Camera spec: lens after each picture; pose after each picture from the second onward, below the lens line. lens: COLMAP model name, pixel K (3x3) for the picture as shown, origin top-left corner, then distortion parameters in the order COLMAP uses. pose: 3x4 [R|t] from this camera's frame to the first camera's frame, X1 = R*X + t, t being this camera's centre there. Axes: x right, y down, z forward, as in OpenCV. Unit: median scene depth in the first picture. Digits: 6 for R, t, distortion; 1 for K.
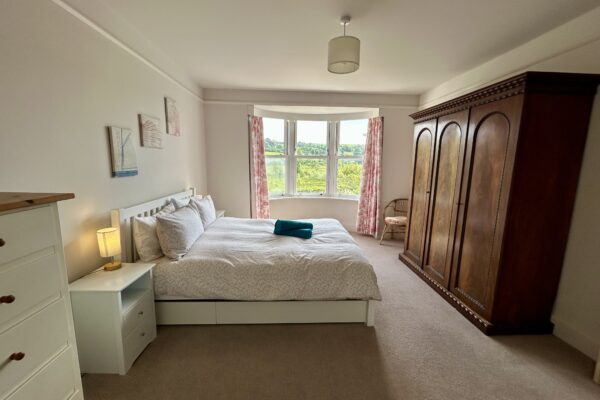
lens RADIAL K [[245.6, 0, 298.4], [0, 245.6, 199.5], [0, 0, 1]] dist [-0.000378, -0.000037]
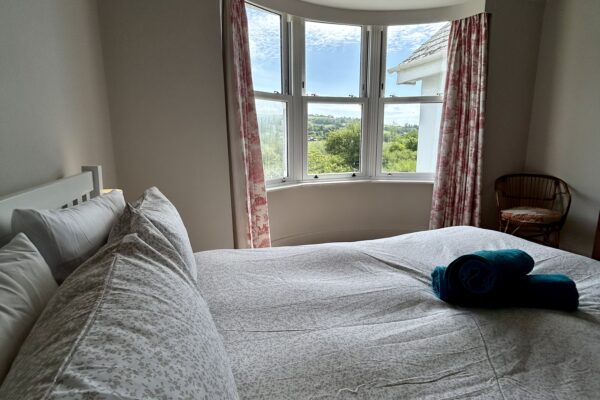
lens RADIAL K [[329.8, 0, 299.6], [0, 329.8, 198.6], [0, 0, 1]] dist [-0.003693, -0.000570]
pose [[0.961281, -0.068836, 0.266835, -0.324009], [0.060435, 0.997387, 0.039583, -0.009720], [-0.268862, -0.021924, 0.962929, 0.601616]]
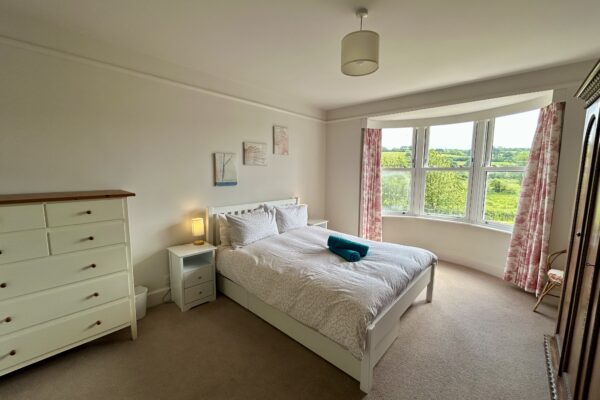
lens RADIAL K [[245.6, 0, 298.7], [0, 245.6, 198.8], [0, 0, 1]] dist [-0.000378, -0.000037]
pose [[0.706046, 0.071274, -0.704571, 0.444175], [-0.106740, 0.994266, -0.006384, -0.036418], [0.700076, 0.079713, 0.709605, 0.184392]]
